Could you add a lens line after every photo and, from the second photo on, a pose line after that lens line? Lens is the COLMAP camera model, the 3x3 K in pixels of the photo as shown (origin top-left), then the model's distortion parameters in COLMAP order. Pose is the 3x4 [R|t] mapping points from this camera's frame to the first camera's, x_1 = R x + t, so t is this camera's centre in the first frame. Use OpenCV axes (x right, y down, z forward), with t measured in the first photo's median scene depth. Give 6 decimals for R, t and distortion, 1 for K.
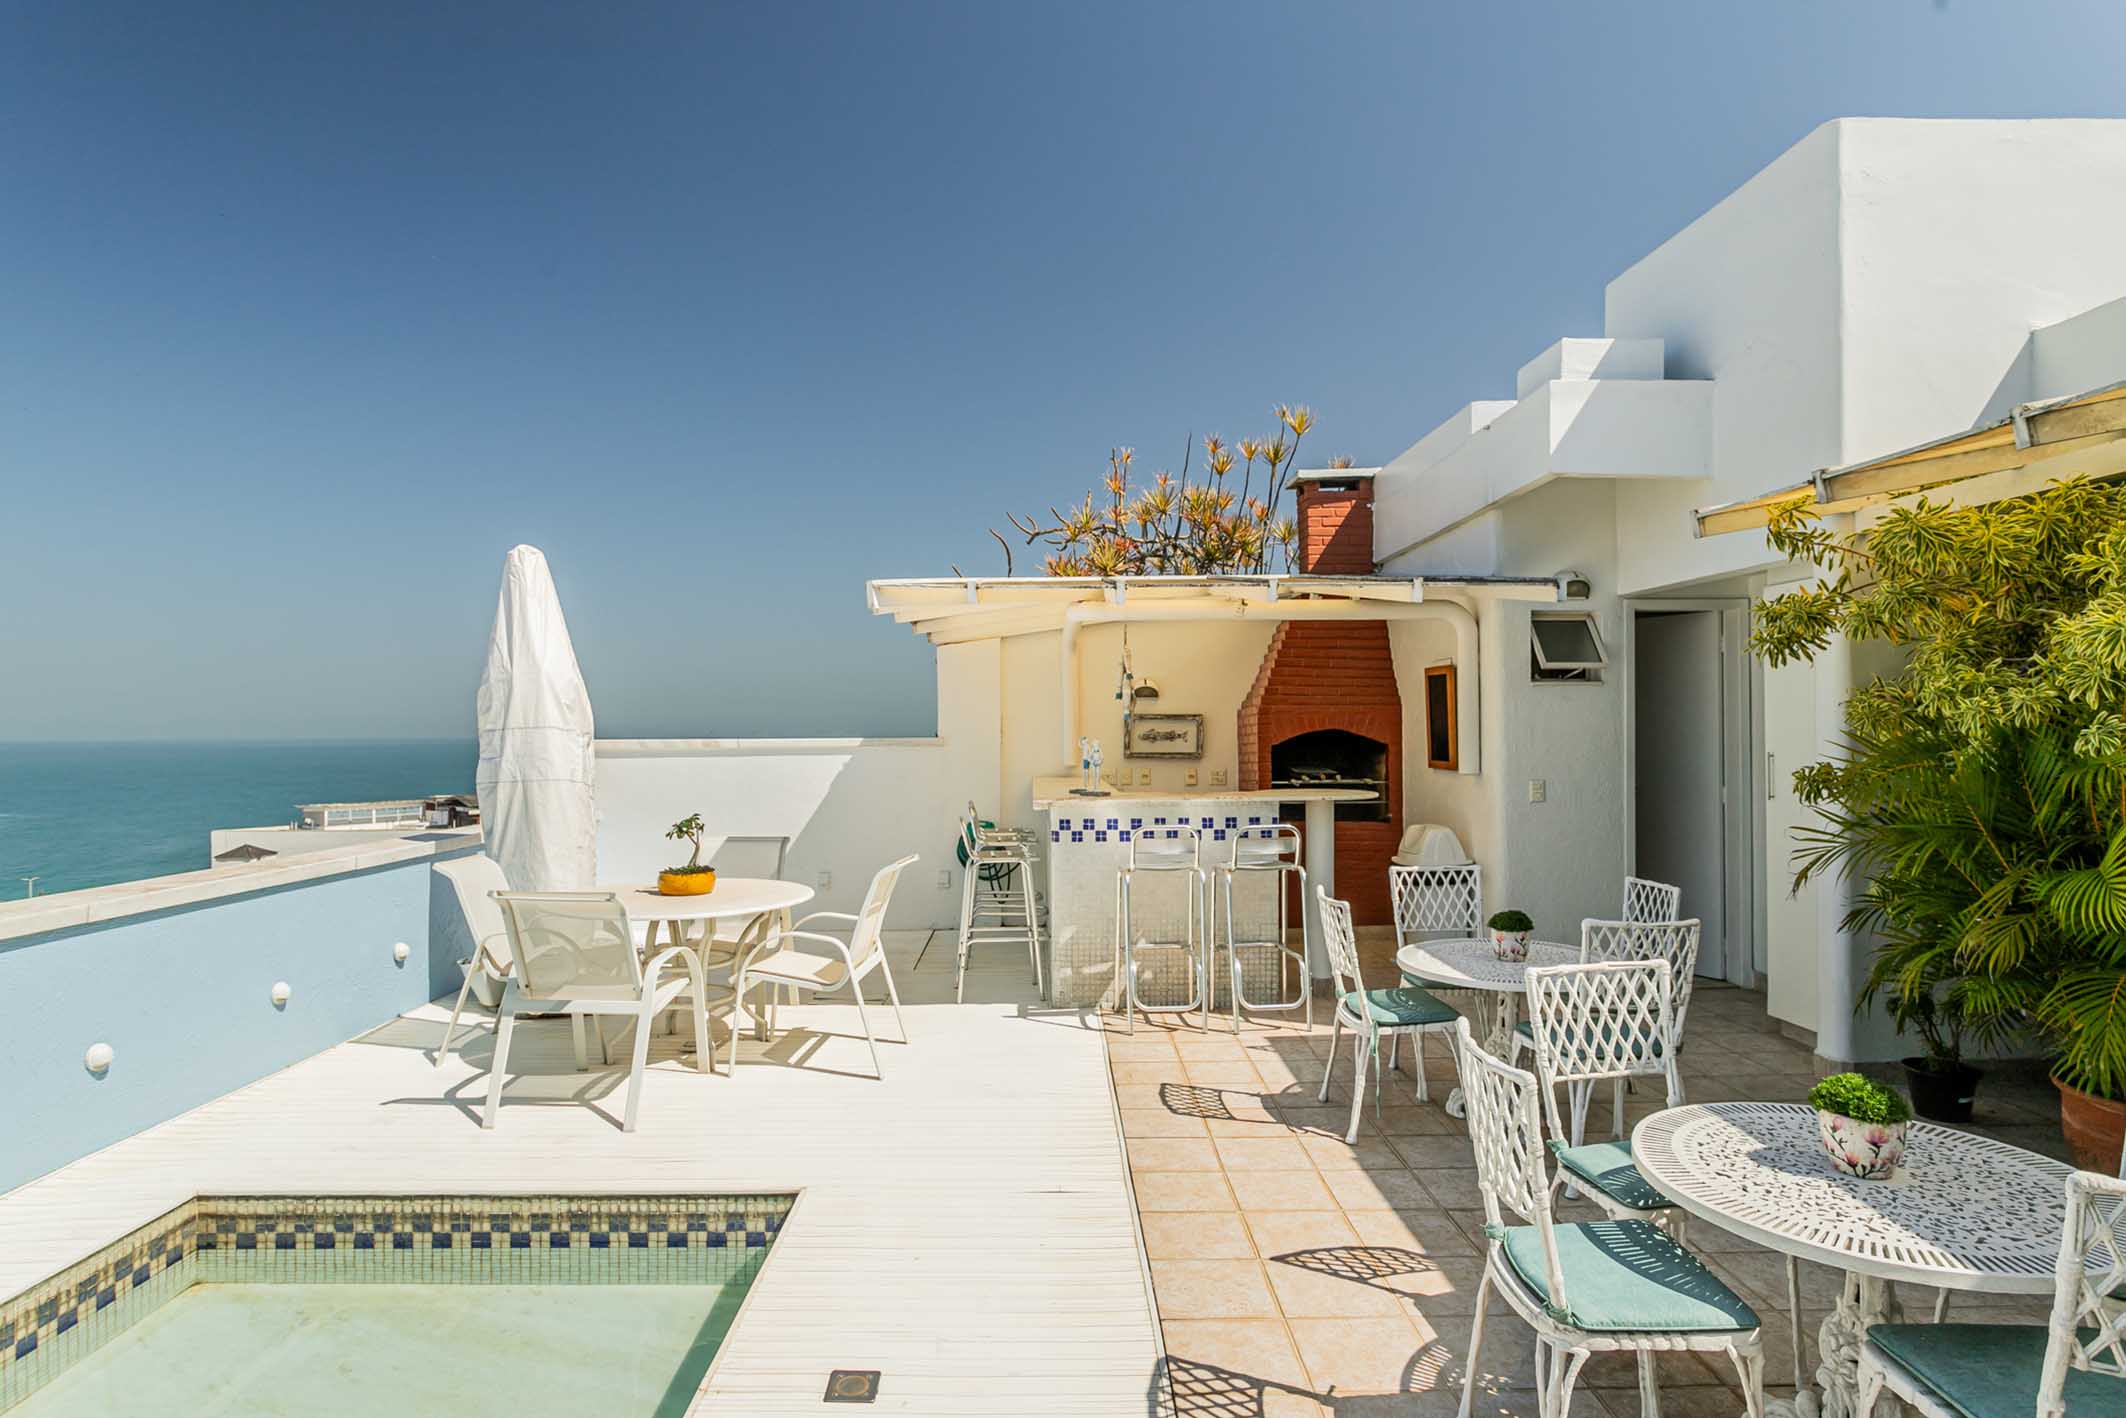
lens RADIAL K [[1115.2, 0, 1044.9], [0, 1115.2, 724.5], [0, 0, 1]] dist [-0.024338, 0.017518]
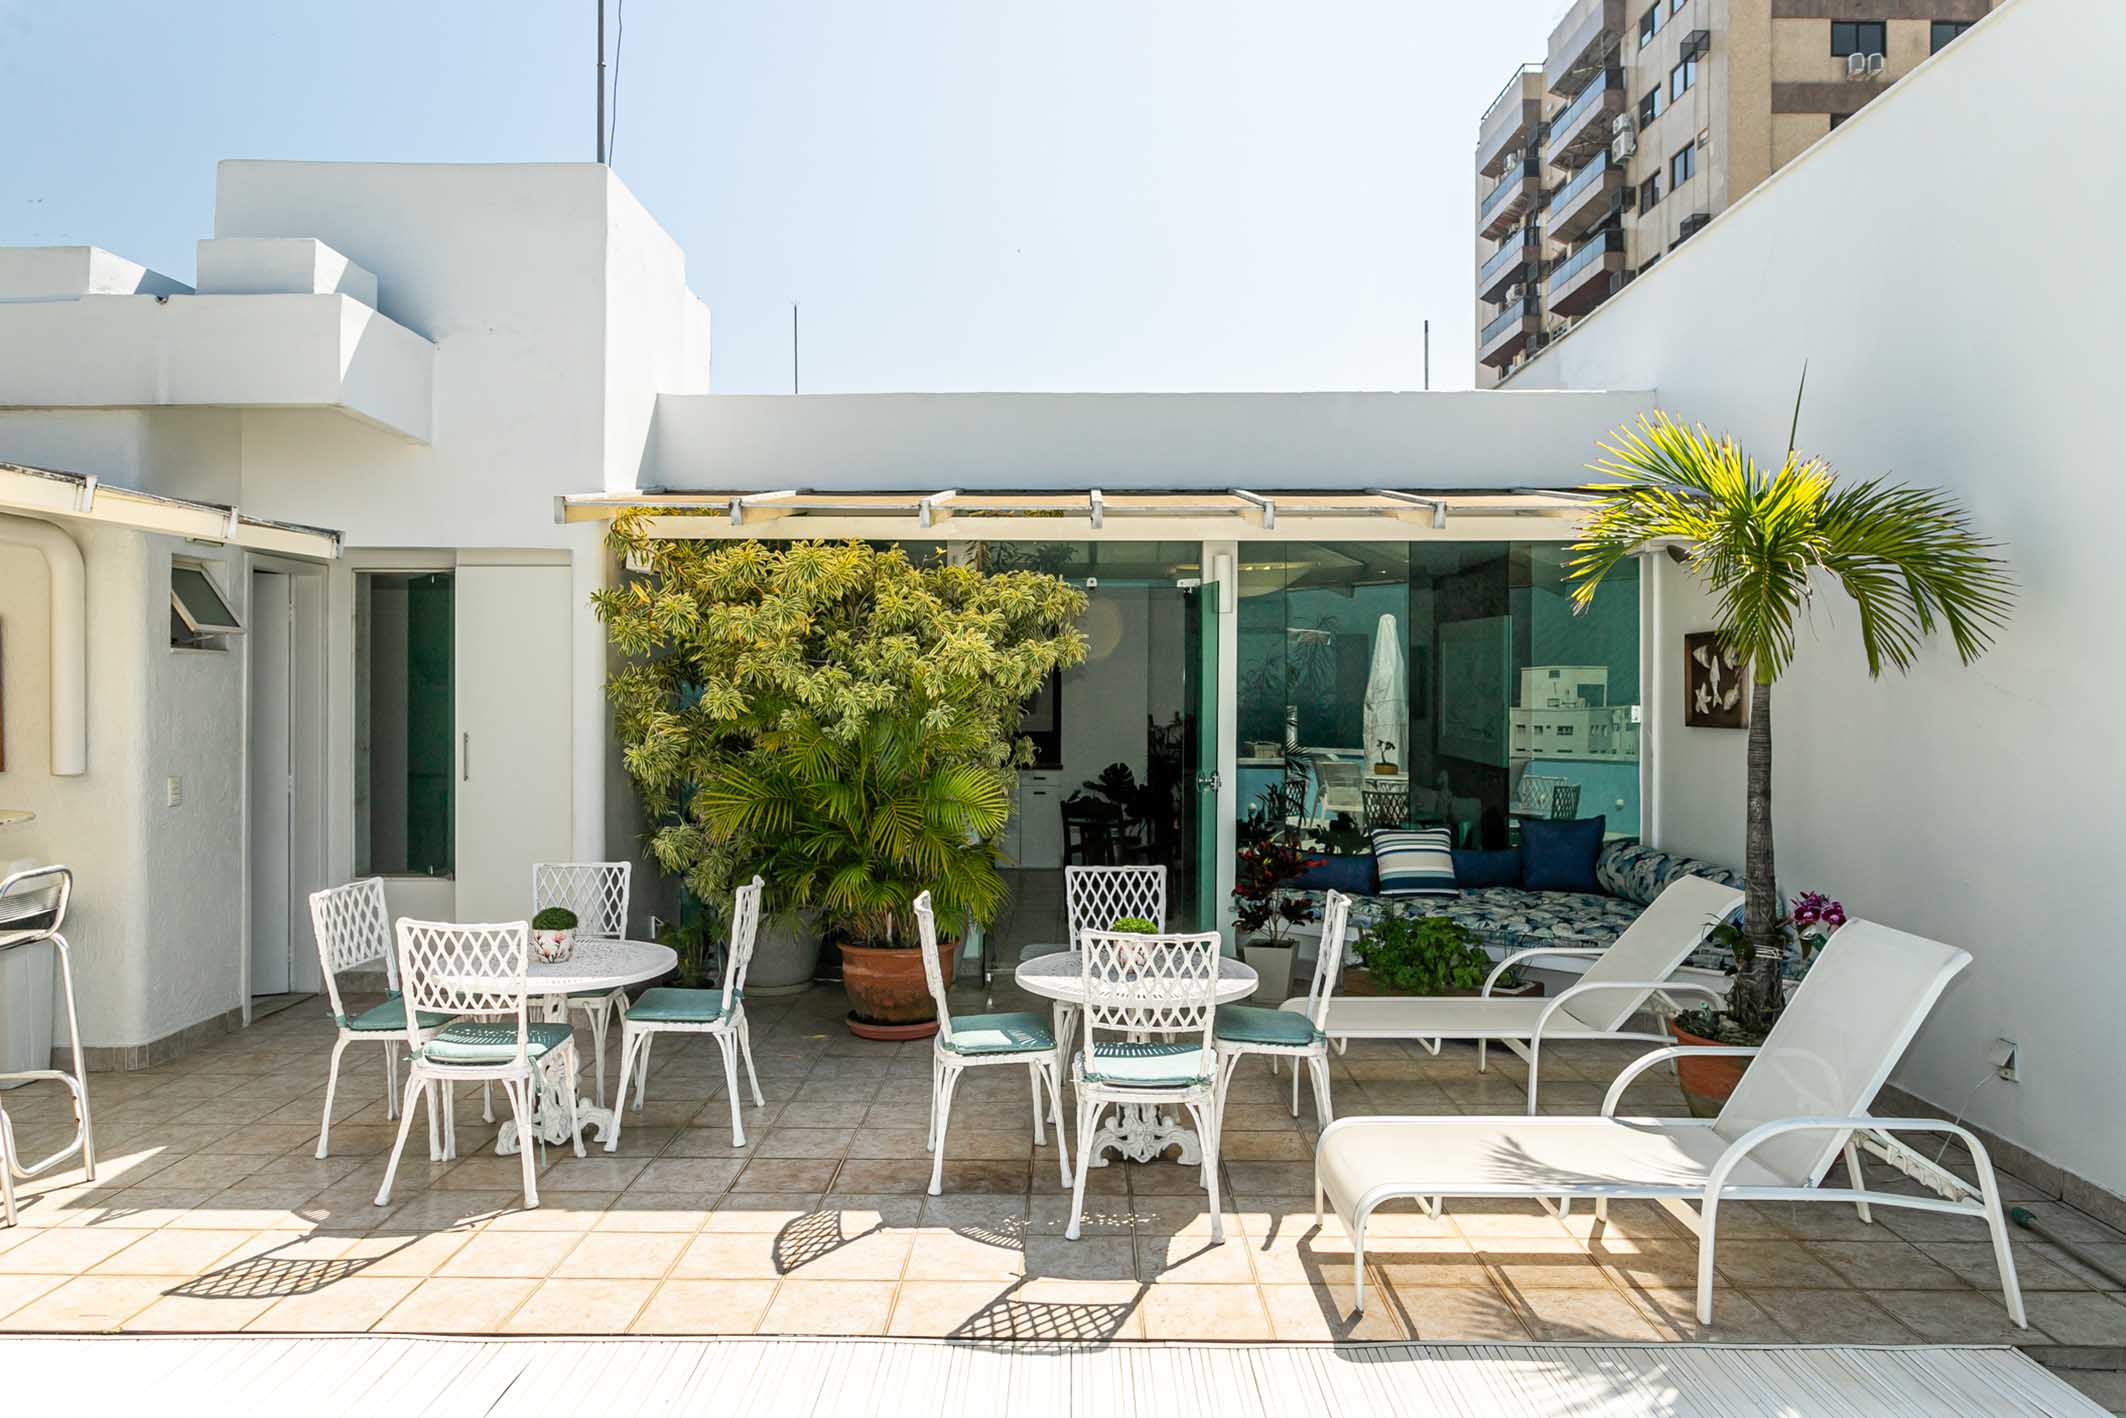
lens RADIAL K [[1386.7, 0, 1067.3], [0, 1386.7, 696.4], [0, 0, 1]] dist [-0.000696, -0.000315]
pose [[0.011825, 0.005105, 0.999917, -0.648443], [-0.005761, 0.999971, -0.005037, -0.004978], [-0.999913, -0.005701, 0.011855, 0.492610]]
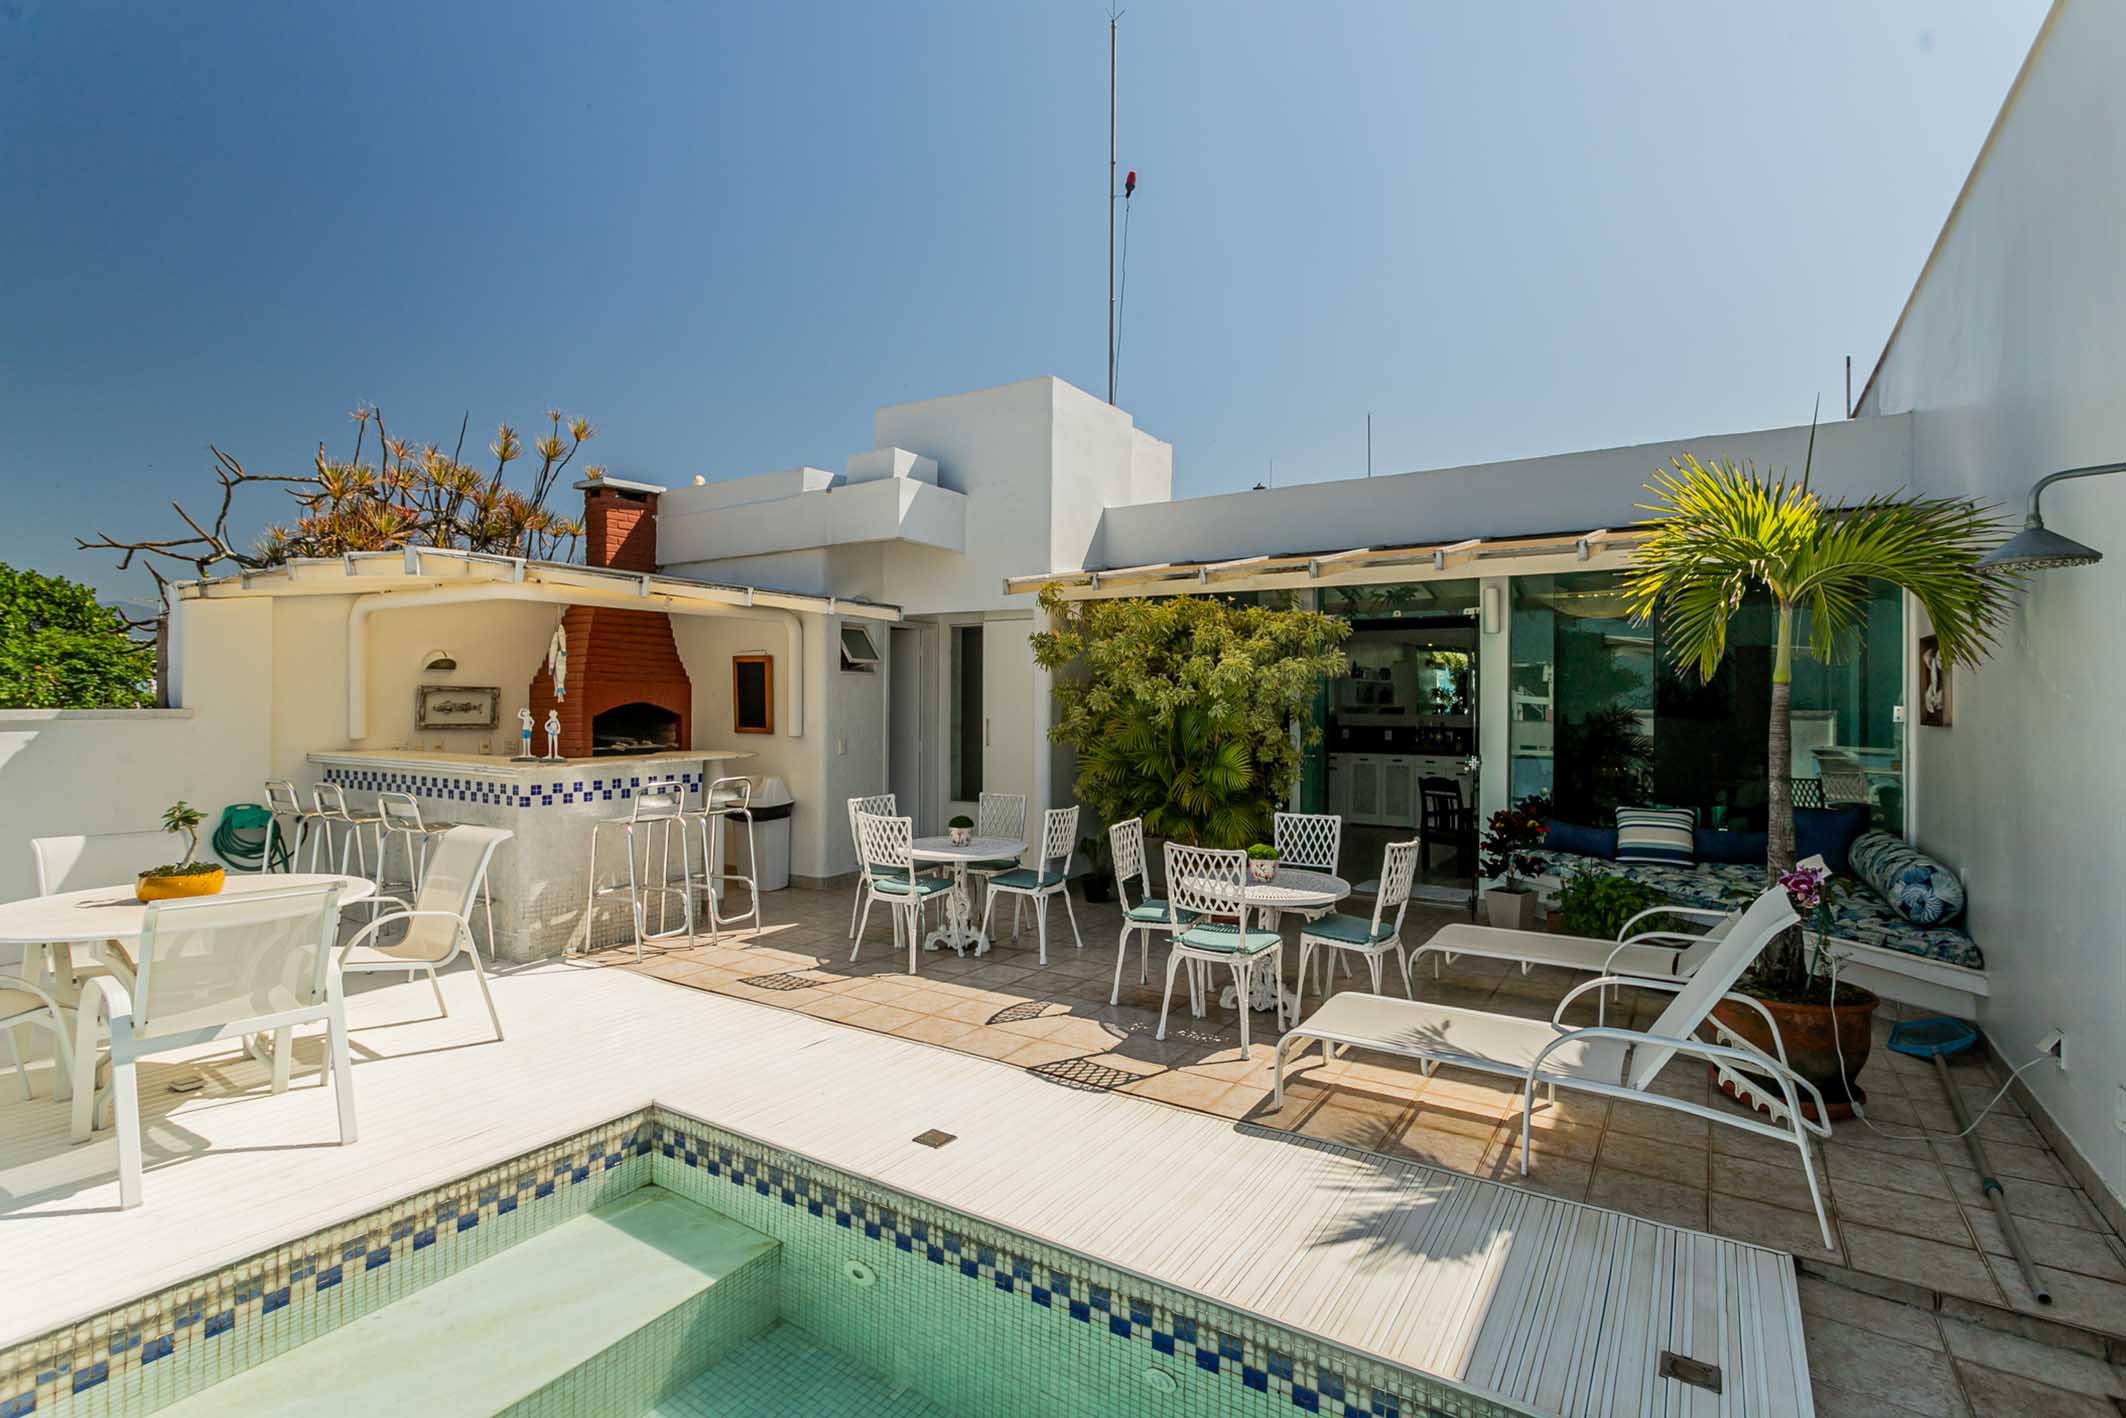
lens RADIAL K [[1020.6, 0, 1055.0], [0, 1020.6, 689.6], [0, 0, 1]] dist [-0.002943, 0.000965]
pose [[0.546060, 0.017692, 0.837559, -0.676296], [-0.010702, 0.999843, -0.014143, 0.002084], [-0.837678, -0.001241, 0.546163, 0.056164]]
